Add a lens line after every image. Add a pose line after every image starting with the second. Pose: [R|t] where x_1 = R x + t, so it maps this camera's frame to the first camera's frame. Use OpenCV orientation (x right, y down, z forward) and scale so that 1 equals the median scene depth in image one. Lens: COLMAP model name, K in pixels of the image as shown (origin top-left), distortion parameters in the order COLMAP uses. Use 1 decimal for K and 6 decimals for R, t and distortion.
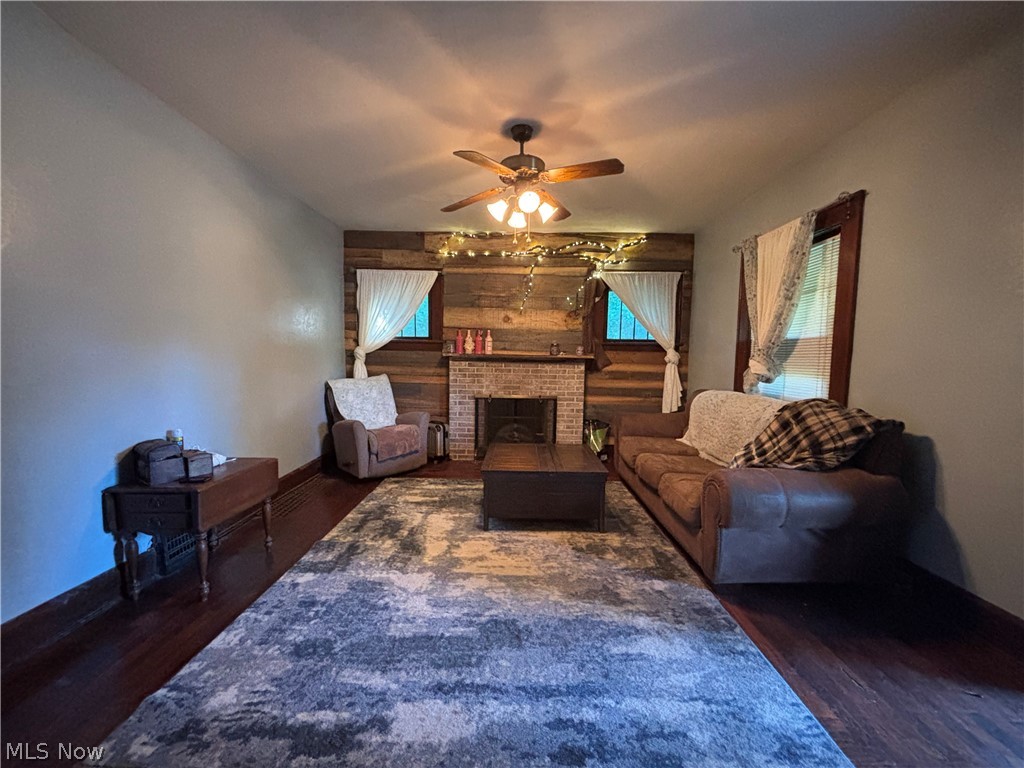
lens RADIAL K [[416.1, 0, 512.9], [0, 416.1, 385.2], [0, 0, 1]] dist [-0.001093, 0.000018]
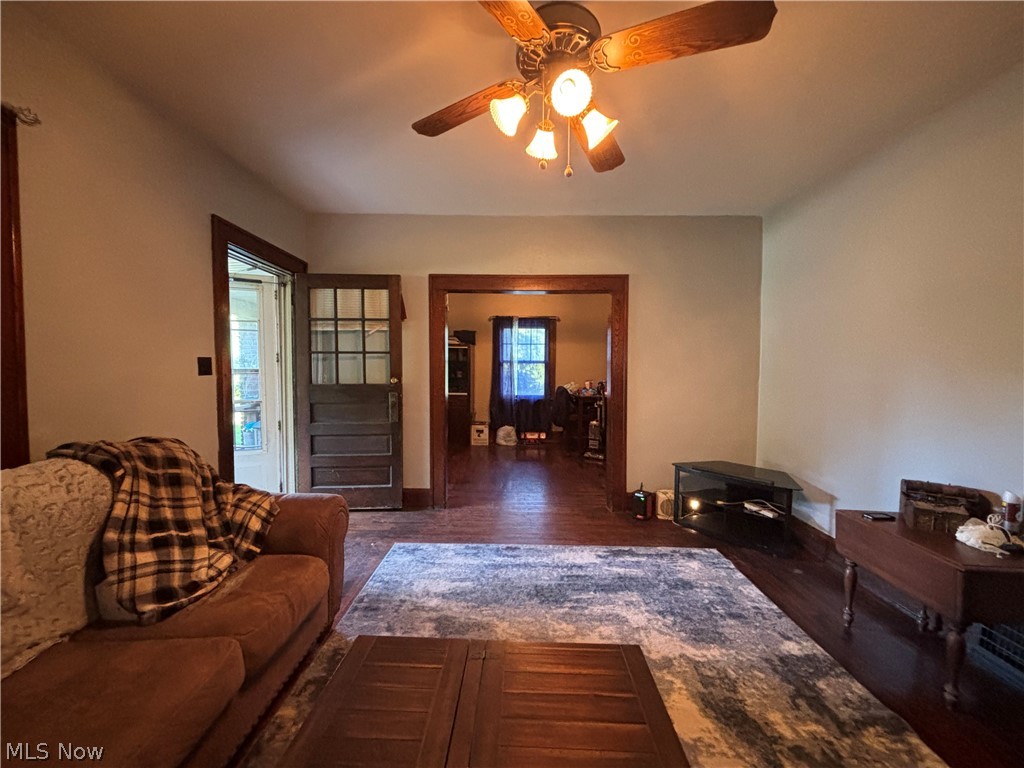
lens RADIAL K [[416.1, 0, 511.3], [0, 416.1, 386.8], [0, 0, 1]] dist [-0.001093, 0.000018]
pose [[-0.999808, -0.018302, 0.007039, 0.060450], [-0.017370, 0.993200, 0.115119, -0.117870], [-0.009098, 0.114975, -0.993327, 1.380861]]
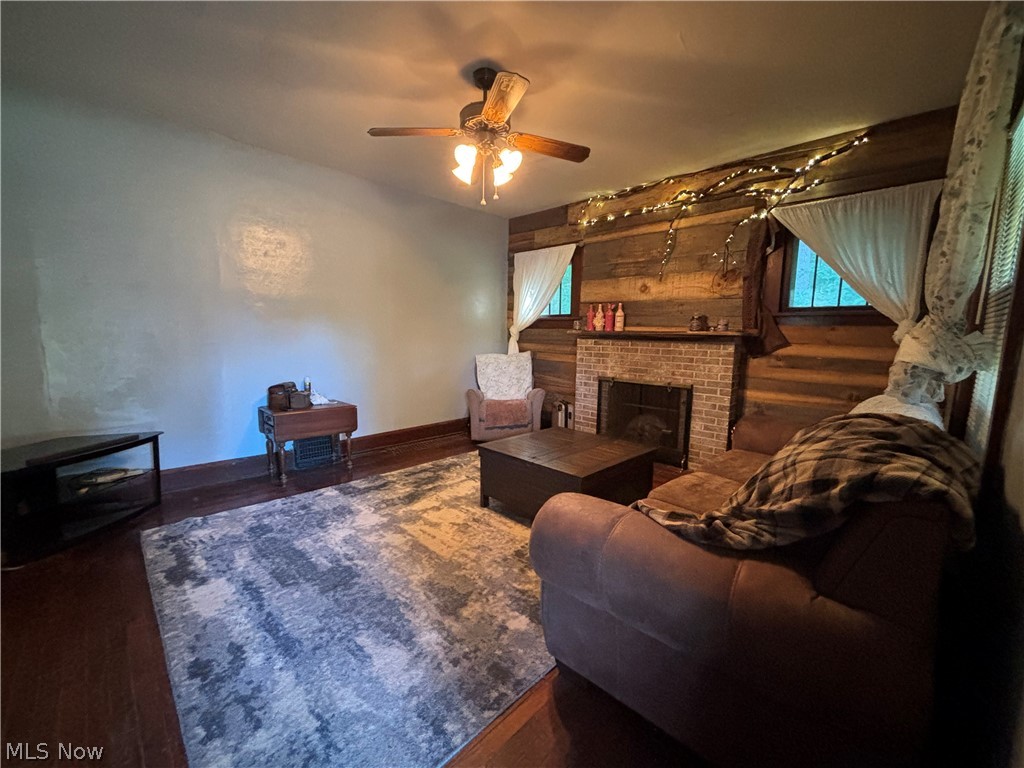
lens RADIAL K [[416.1, 0, 506.6], [0, 416.1, 384.2], [0, 0, 1]] dist [-0.001093, 0.000018]
pose [[0.712699, 0.083318, -0.696505, 0.636231], [-0.057802, 0.996520, 0.060060, -0.002867], [0.699085, -0.002546, 0.715034, 0.333250]]
